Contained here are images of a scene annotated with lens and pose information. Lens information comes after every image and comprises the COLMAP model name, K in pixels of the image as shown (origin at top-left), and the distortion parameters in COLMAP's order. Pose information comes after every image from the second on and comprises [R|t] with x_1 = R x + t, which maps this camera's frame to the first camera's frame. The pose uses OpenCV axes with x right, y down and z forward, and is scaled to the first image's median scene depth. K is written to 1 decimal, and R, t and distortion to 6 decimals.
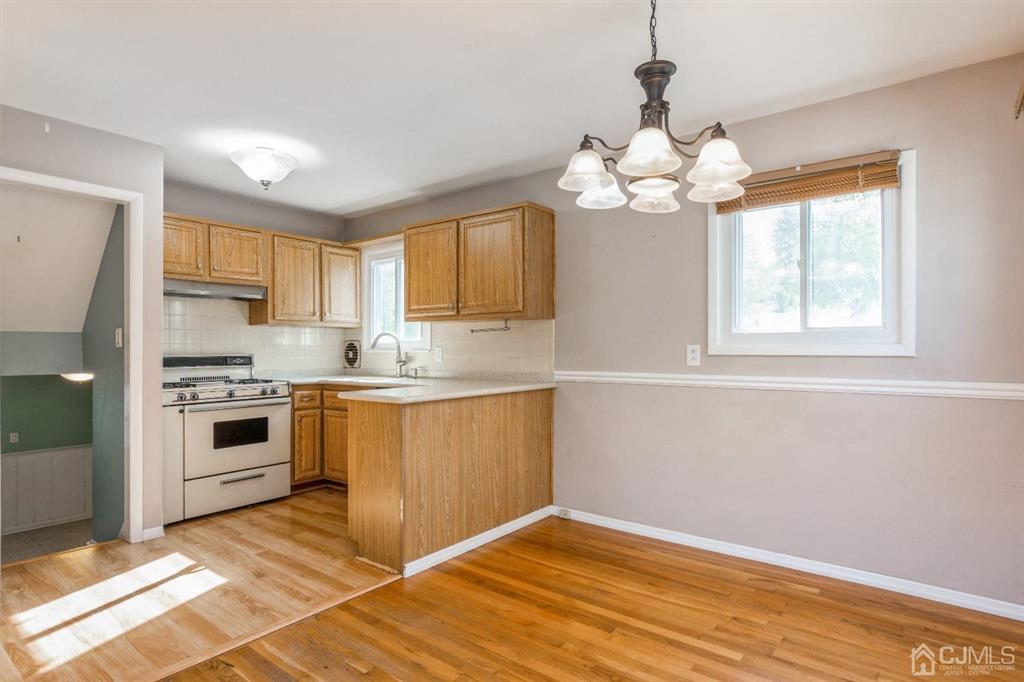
lens RADIAL K [[549.2, 0, 514.6], [0, 549.2, 353.2], [0, 0, 1]] dist [0.000180, -0.000729]
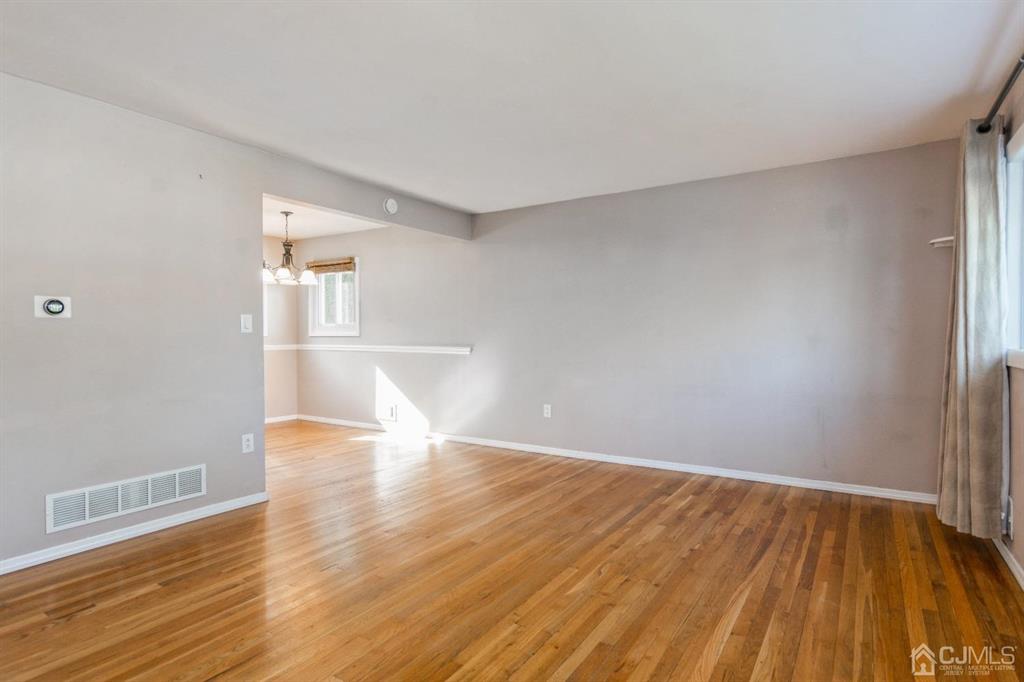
lens RADIAL K [[544.9, 0, 511.4], [0, 544.9, 335.5], [0, 0, 1]] dist [-0.001867, -0.000218]
pose [[-0.084684, -0.004871, 0.996396, -1.323730], [0.007492, 0.999957, 0.005525, -0.001458], [-0.996380, 0.007933, -0.084644, 0.006074]]
